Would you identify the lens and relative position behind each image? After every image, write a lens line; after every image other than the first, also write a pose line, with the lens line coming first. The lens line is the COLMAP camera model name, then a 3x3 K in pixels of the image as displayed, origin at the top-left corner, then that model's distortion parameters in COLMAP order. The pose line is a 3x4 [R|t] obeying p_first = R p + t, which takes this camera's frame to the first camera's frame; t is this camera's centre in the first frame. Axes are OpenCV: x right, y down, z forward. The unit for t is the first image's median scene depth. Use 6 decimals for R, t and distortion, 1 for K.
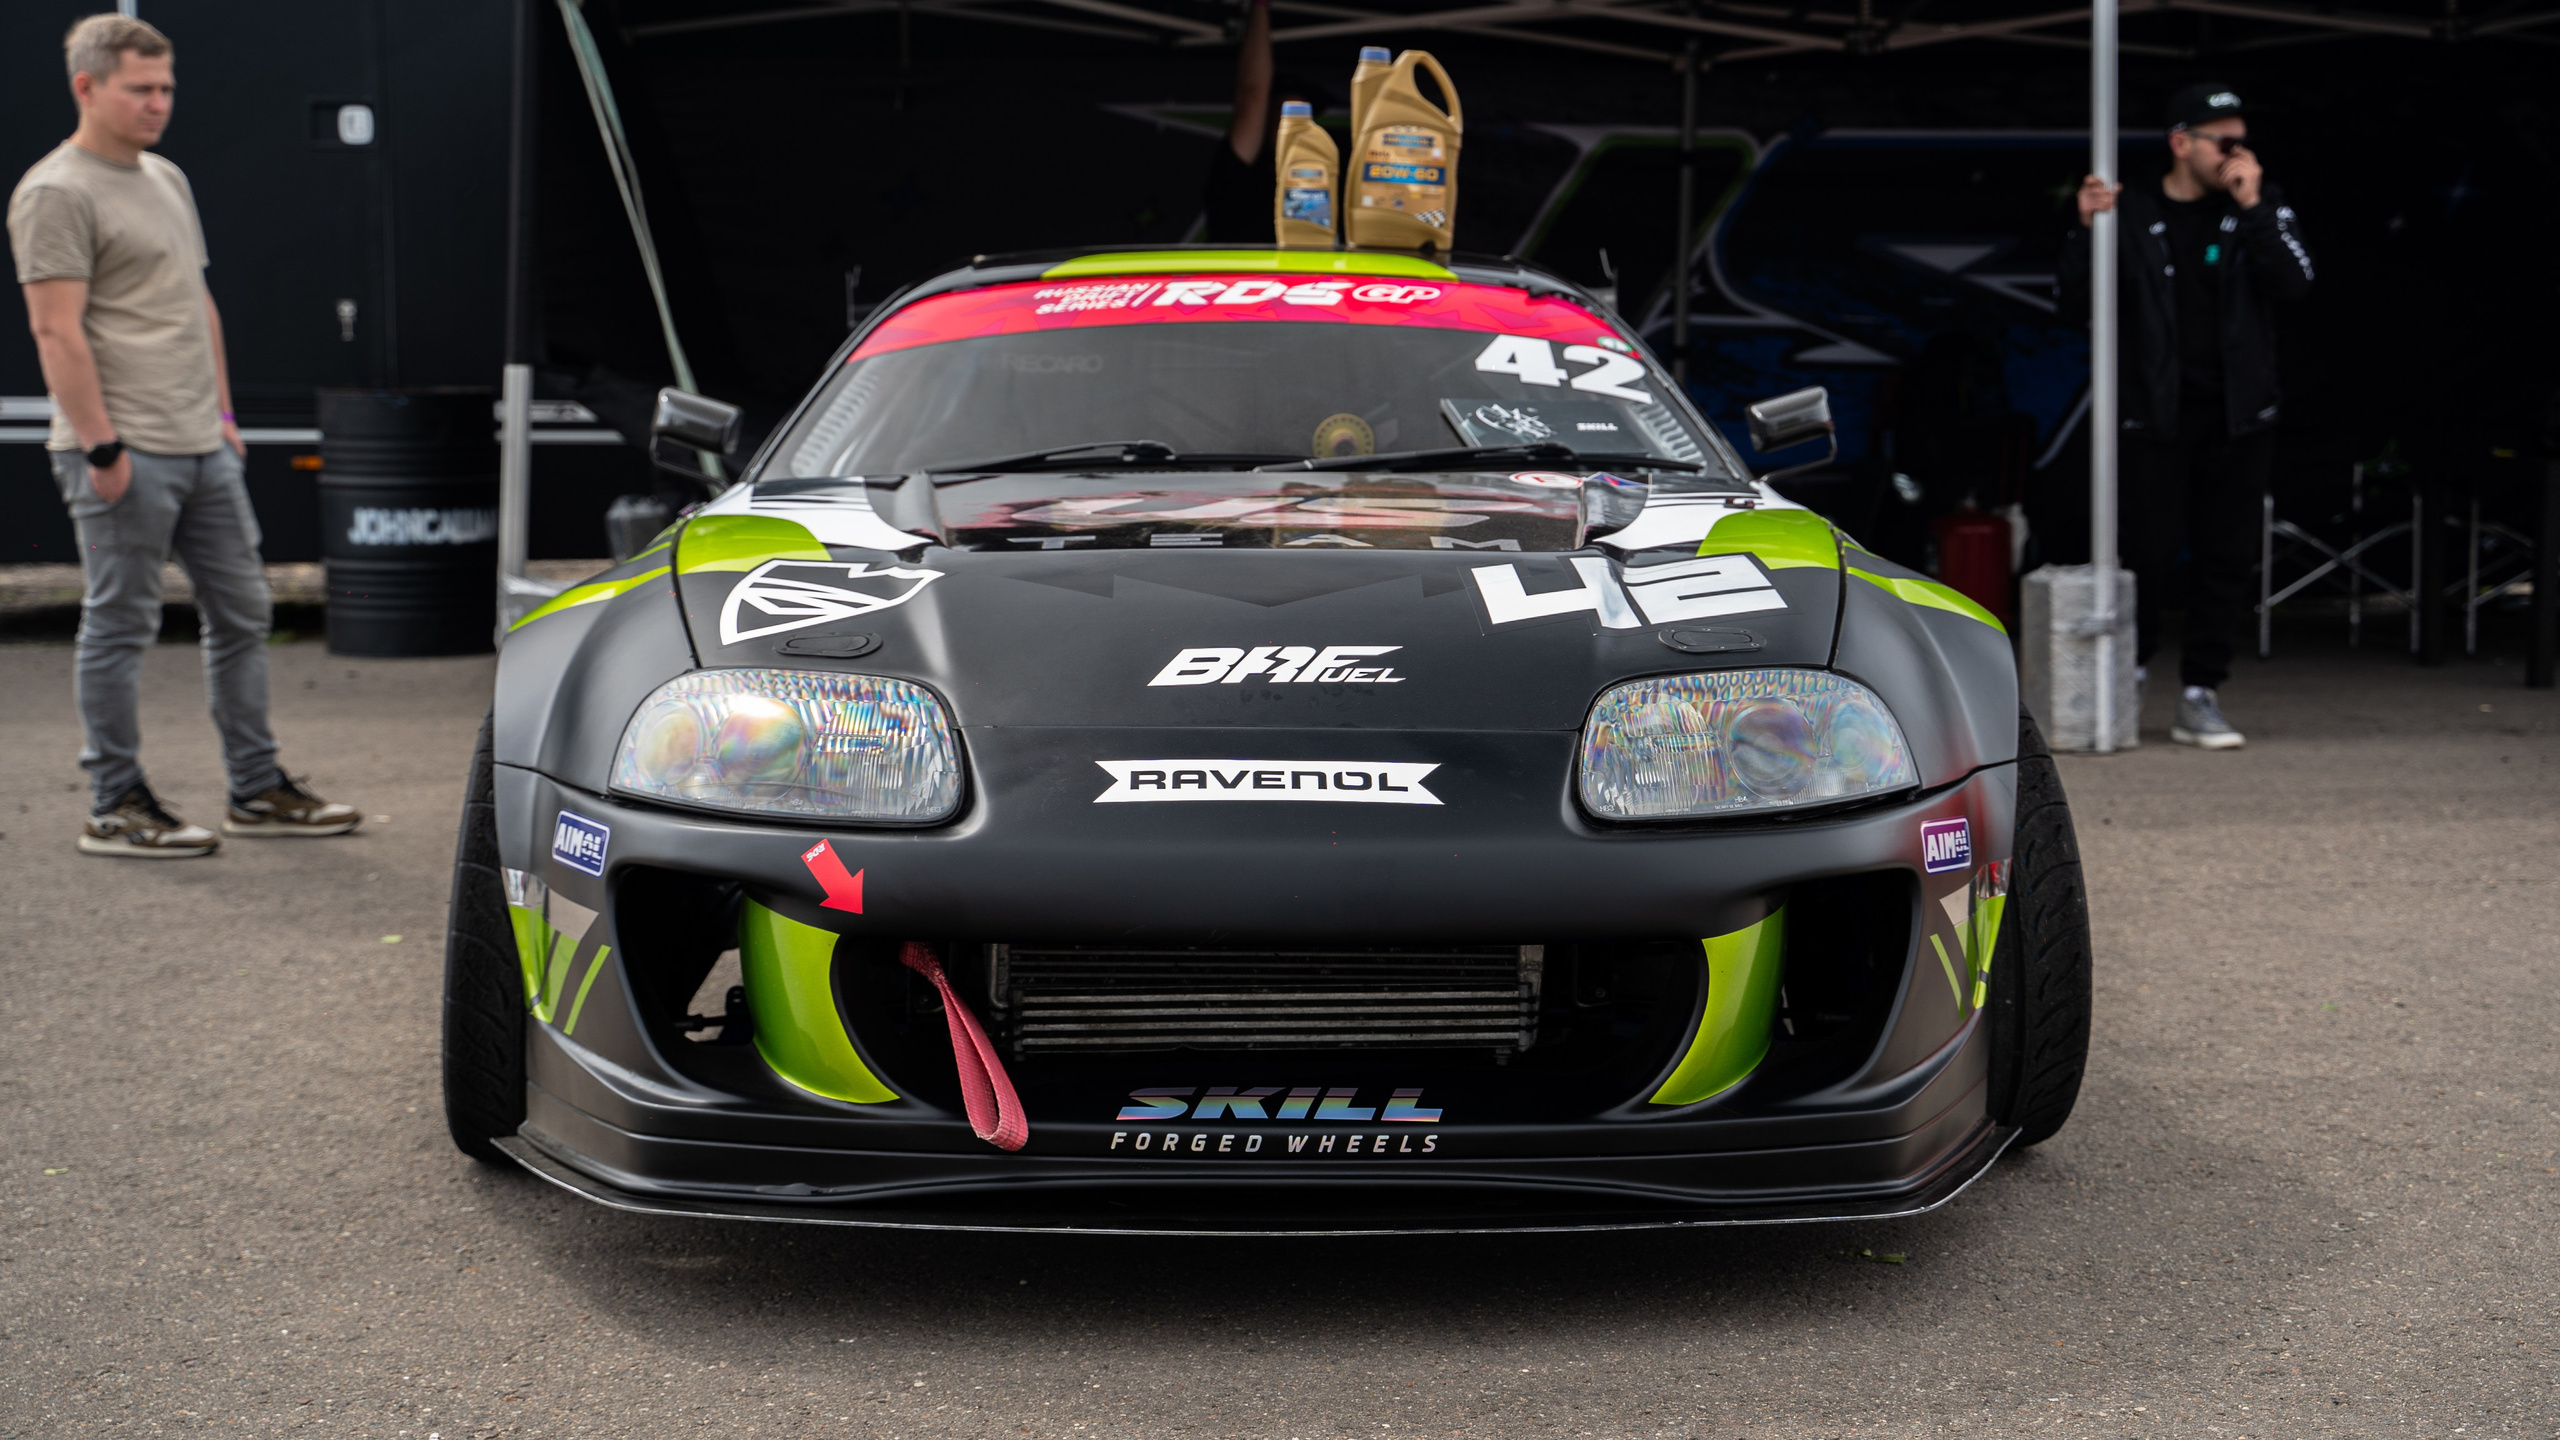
lens RADIAL K [[3538.3, 0, 1354.3], [0, 3538.3, 731.7], [0, 0, 1]] dist [0.055894, 0.053525]
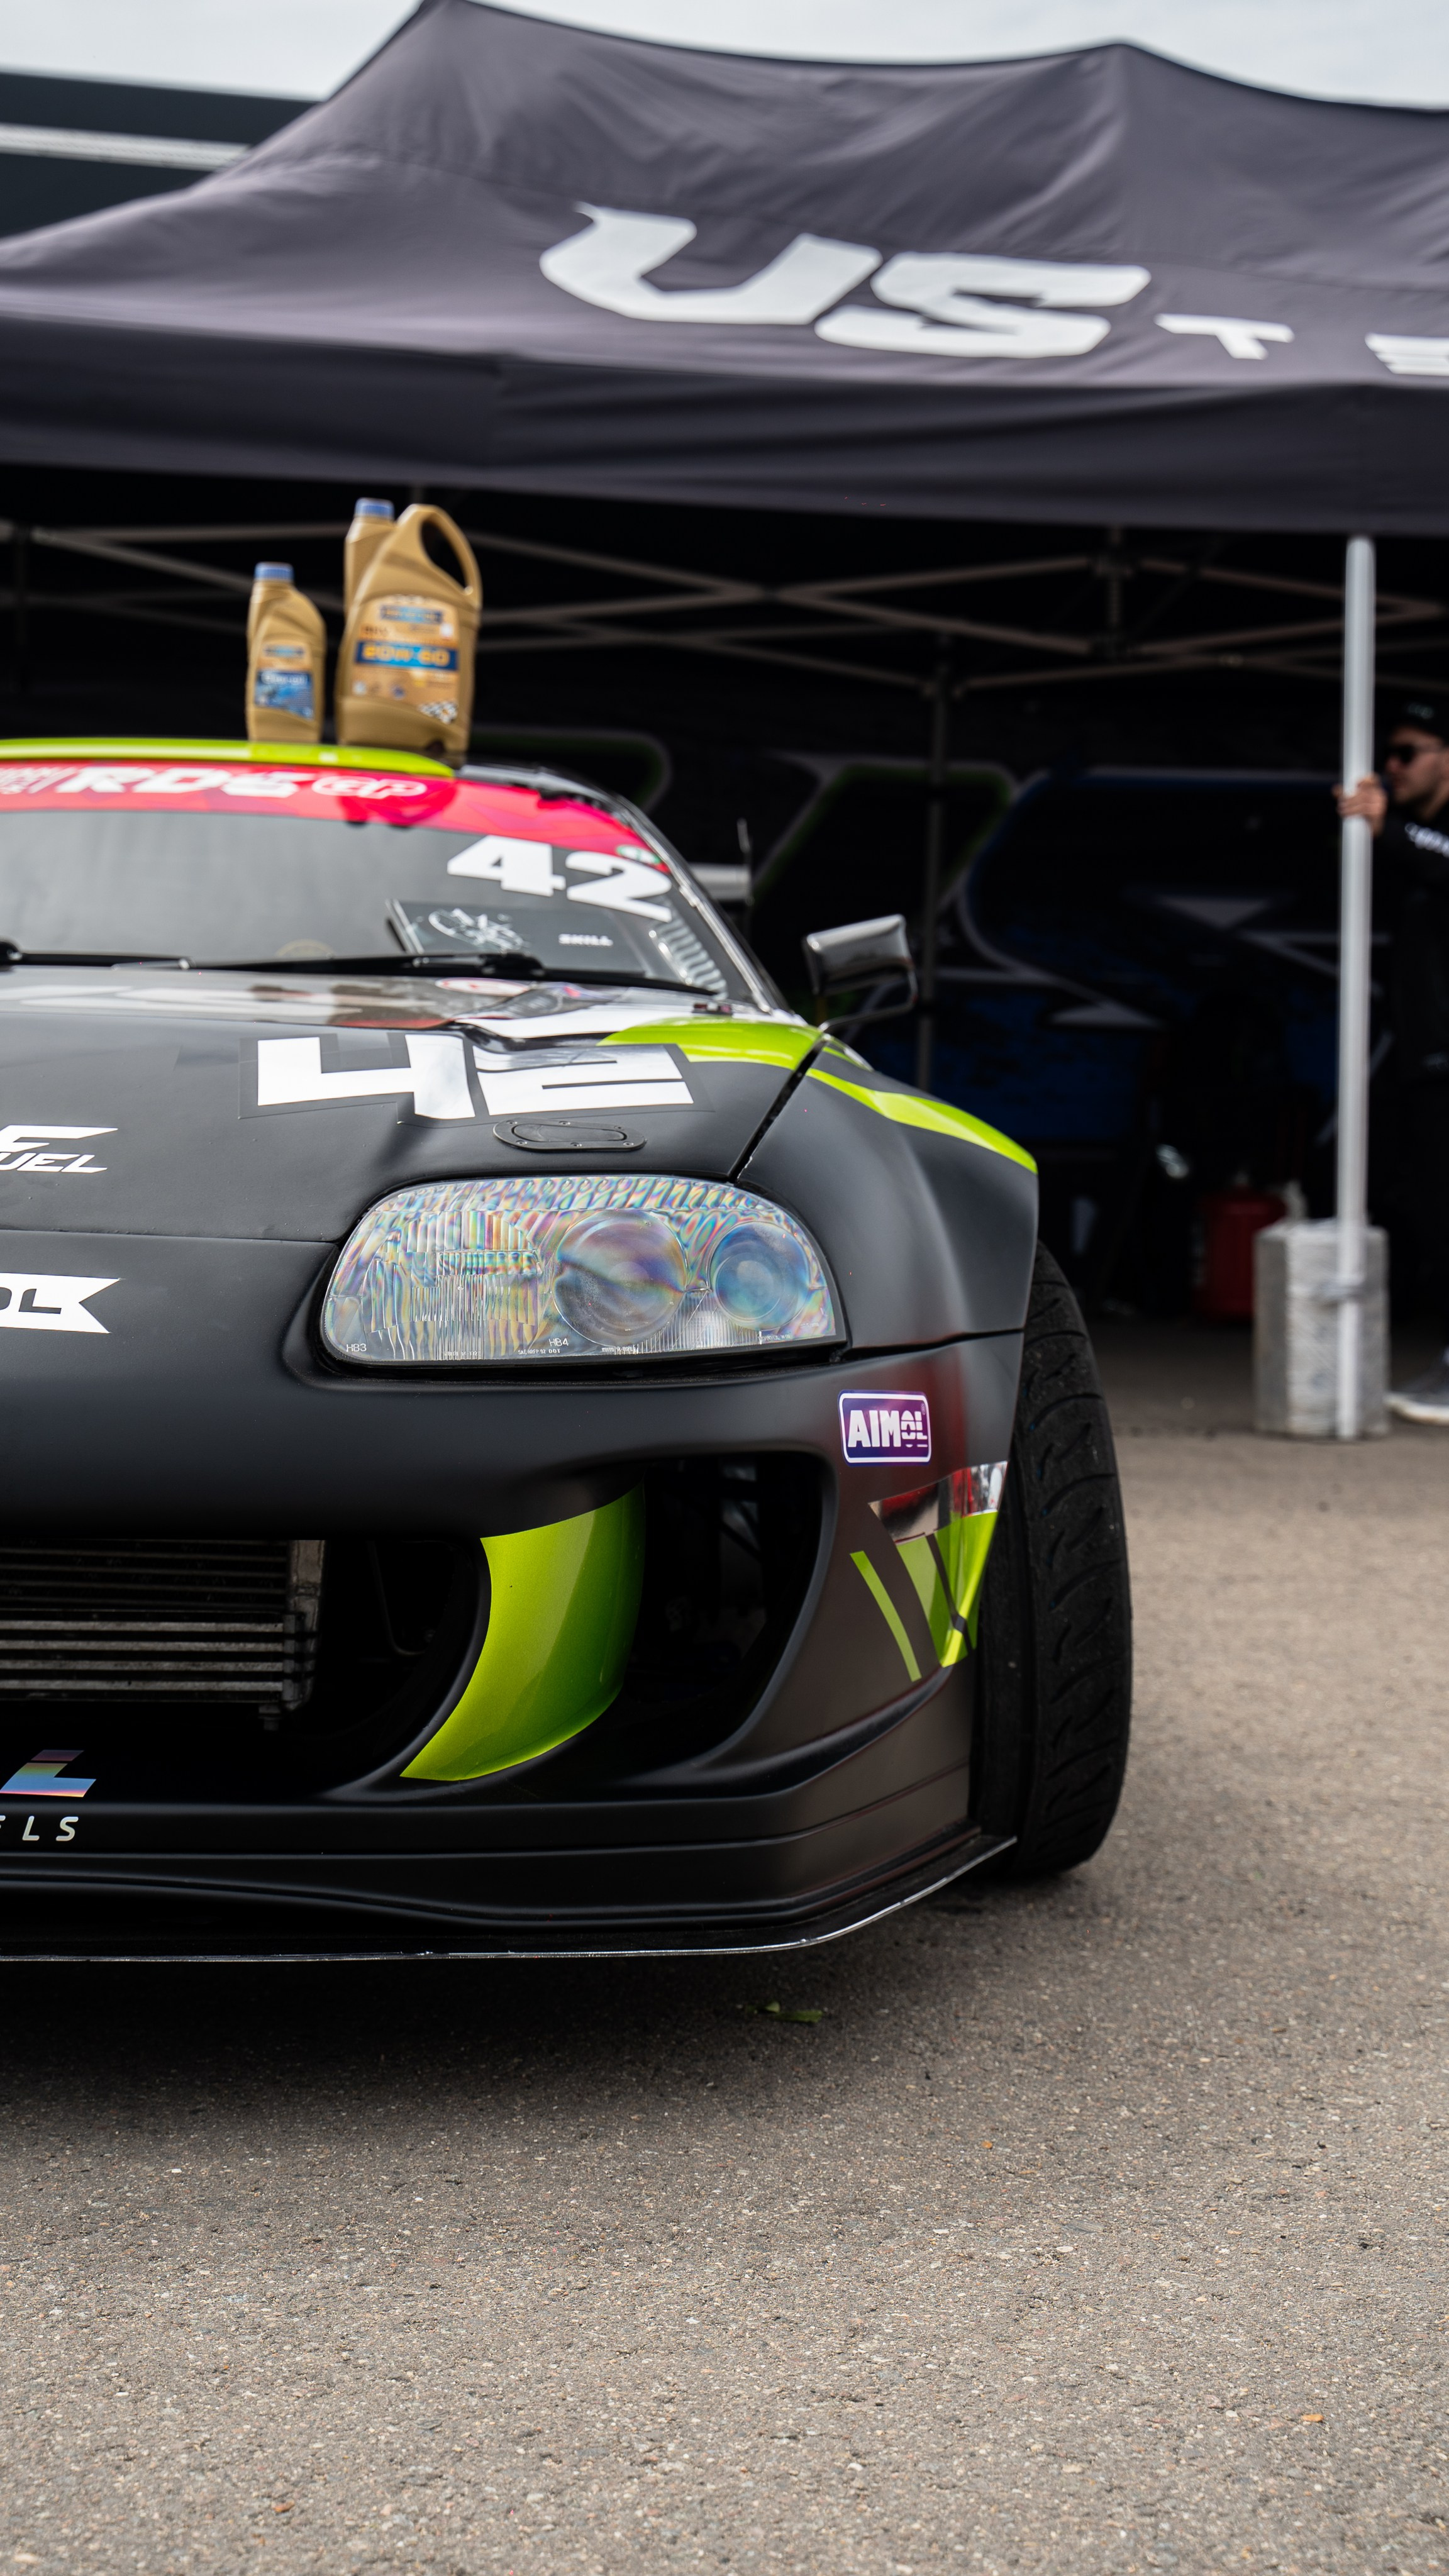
lens RADIAL K [[3560.4, 0, 724.5], [0, 3560.4, 1288.0], [0, 0, 1]] dist [0.055894, 0.053525]
pose [[0.999734, 0.021347, -0.008730, 0.108927], [-0.021814, 0.998110, -0.057459, 0.035418], [0.007487, 0.057634, 0.998310, 0.222370]]
